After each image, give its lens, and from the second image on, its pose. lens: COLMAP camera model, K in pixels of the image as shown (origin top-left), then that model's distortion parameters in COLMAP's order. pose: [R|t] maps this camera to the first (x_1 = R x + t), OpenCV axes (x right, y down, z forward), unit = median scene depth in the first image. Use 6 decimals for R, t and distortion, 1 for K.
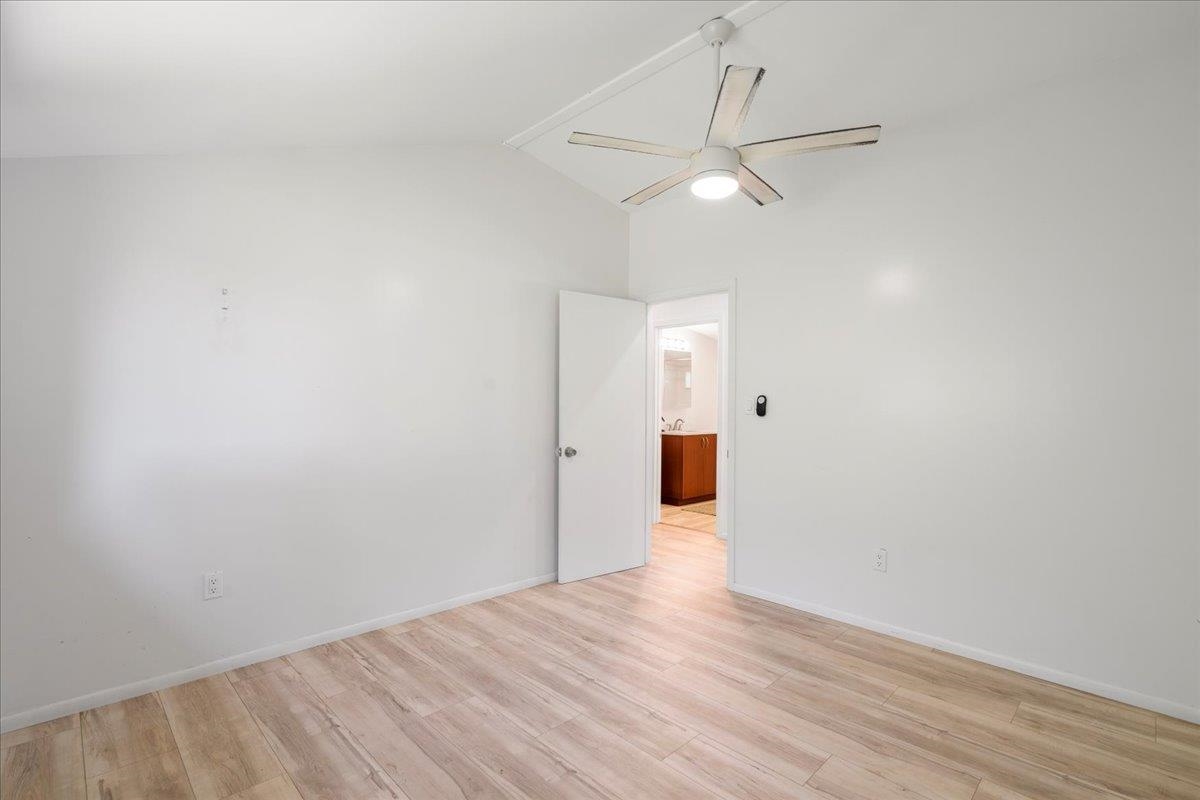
lens RADIAL K [[541.9, 0, 600.0], [0, 541.9, 400.0], [0, 0, 1]] dist [0.000158, 0.000184]
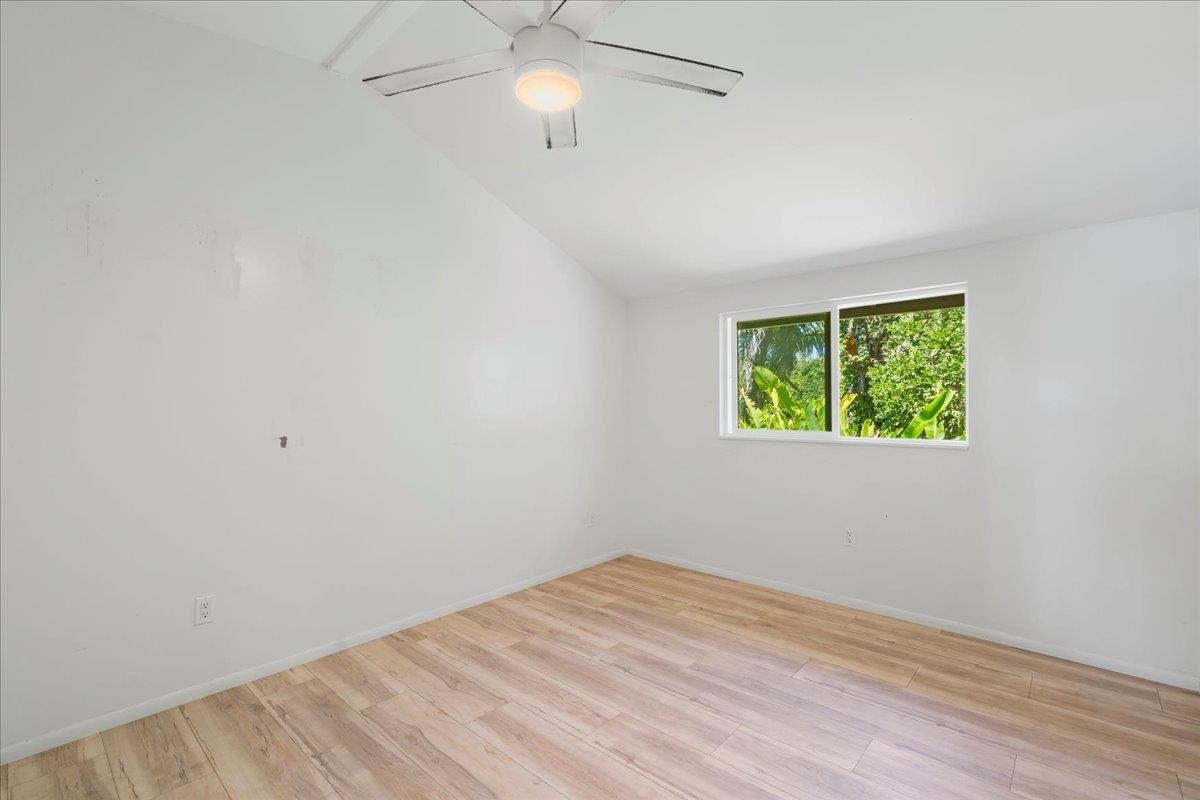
lens RADIAL K [[541.9, 0, 600.0], [0, 541.9, 400.0], [0, 0, 1]] dist [0.000158, 0.000184]
pose [[-0.998496, -0.009423, -0.054005, 0.217224], [-0.008720, 0.999874, -0.013232, 0.013857], [0.054123, -0.012741, -0.998453, 2.061992]]
